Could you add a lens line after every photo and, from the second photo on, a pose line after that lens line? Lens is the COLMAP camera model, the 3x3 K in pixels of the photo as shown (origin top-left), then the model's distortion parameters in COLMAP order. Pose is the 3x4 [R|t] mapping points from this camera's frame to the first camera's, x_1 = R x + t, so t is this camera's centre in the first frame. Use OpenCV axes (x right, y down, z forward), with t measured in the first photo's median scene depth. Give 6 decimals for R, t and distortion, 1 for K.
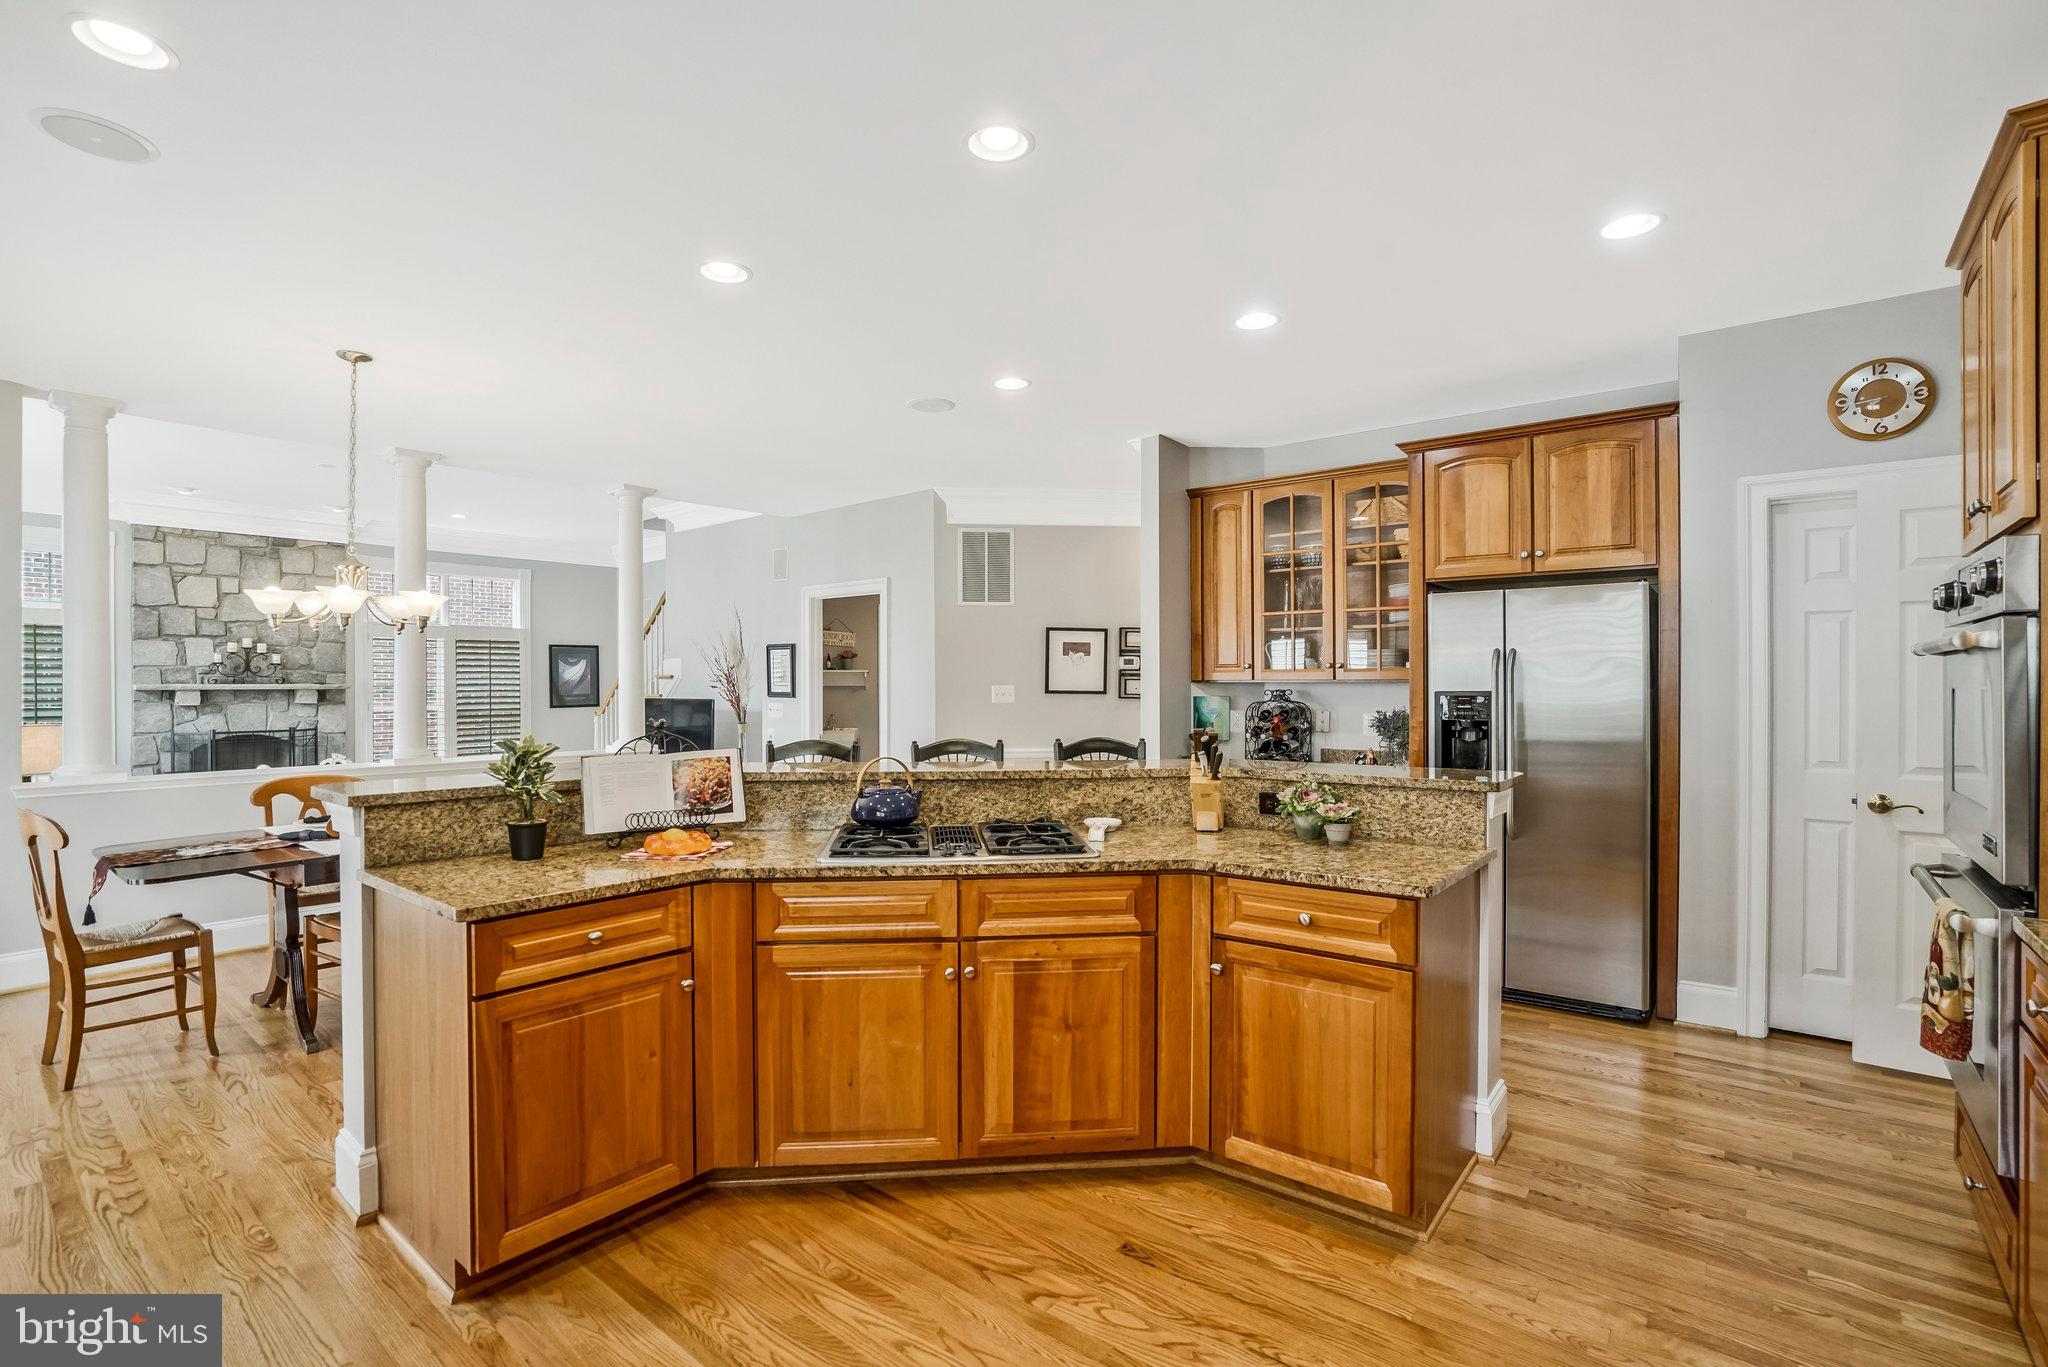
lens RADIAL K [[960.6, 0, 1018.8], [0, 960.6, 687.7], [0, 0, 1]] dist [-0.010001, 0.000551]
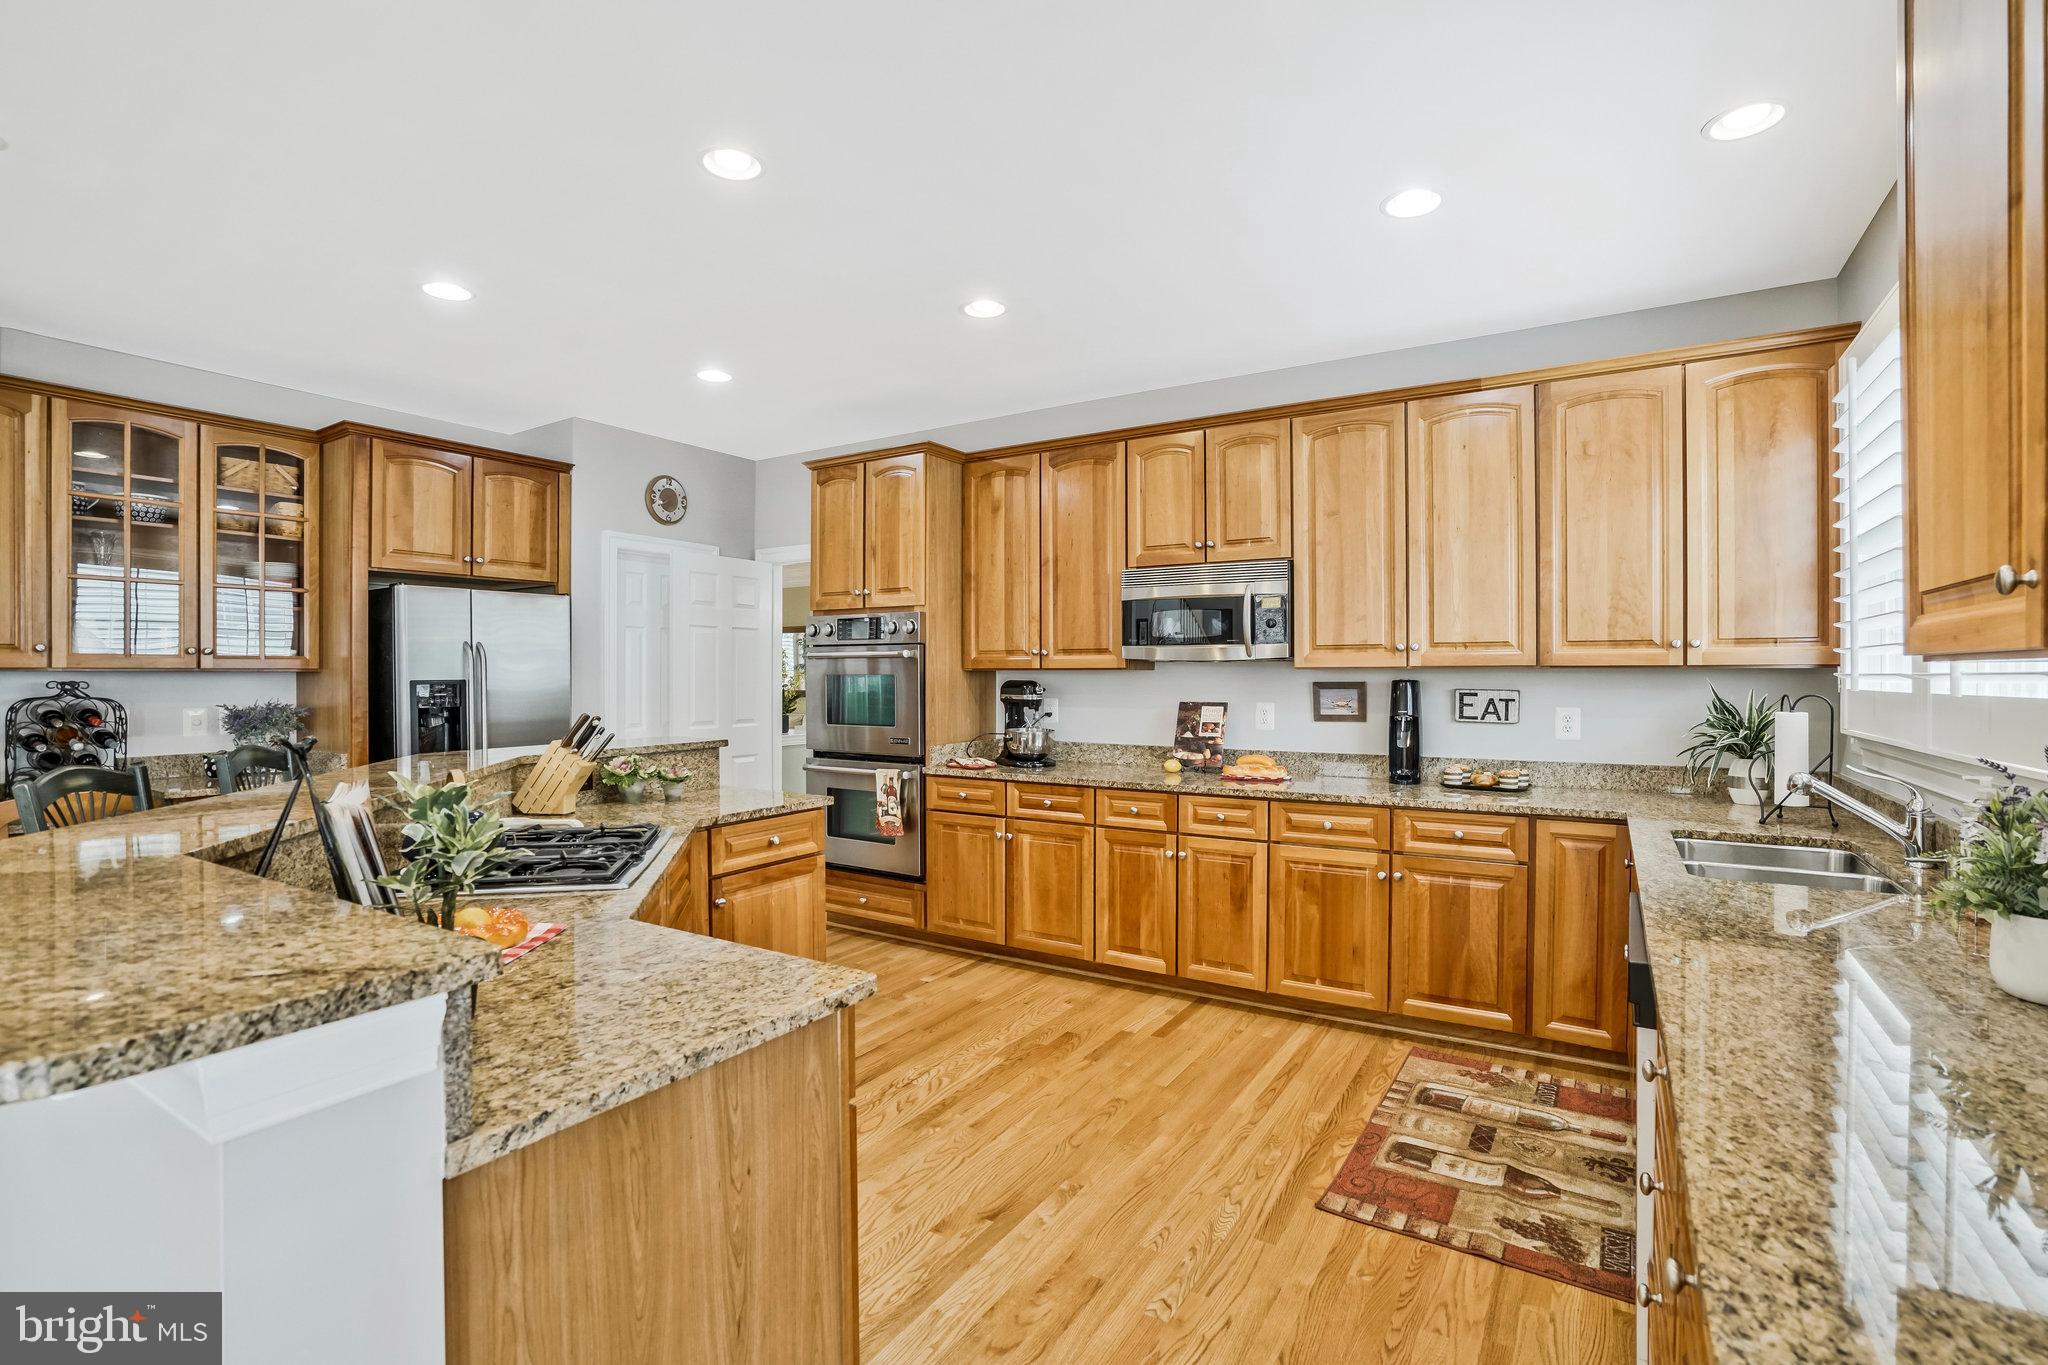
lens RADIAL K [[960.6, 0, 1018.8], [0, 960.6, 686.7], [0, 0, 1]] dist [-0.010001, 0.000551]
pose [[-0.104145, -0.011507, 0.994496, -0.692915], [0.007782, 0.999893, 0.012385, 0.003125], [-0.994532, 0.009029, -0.104045, 0.491047]]
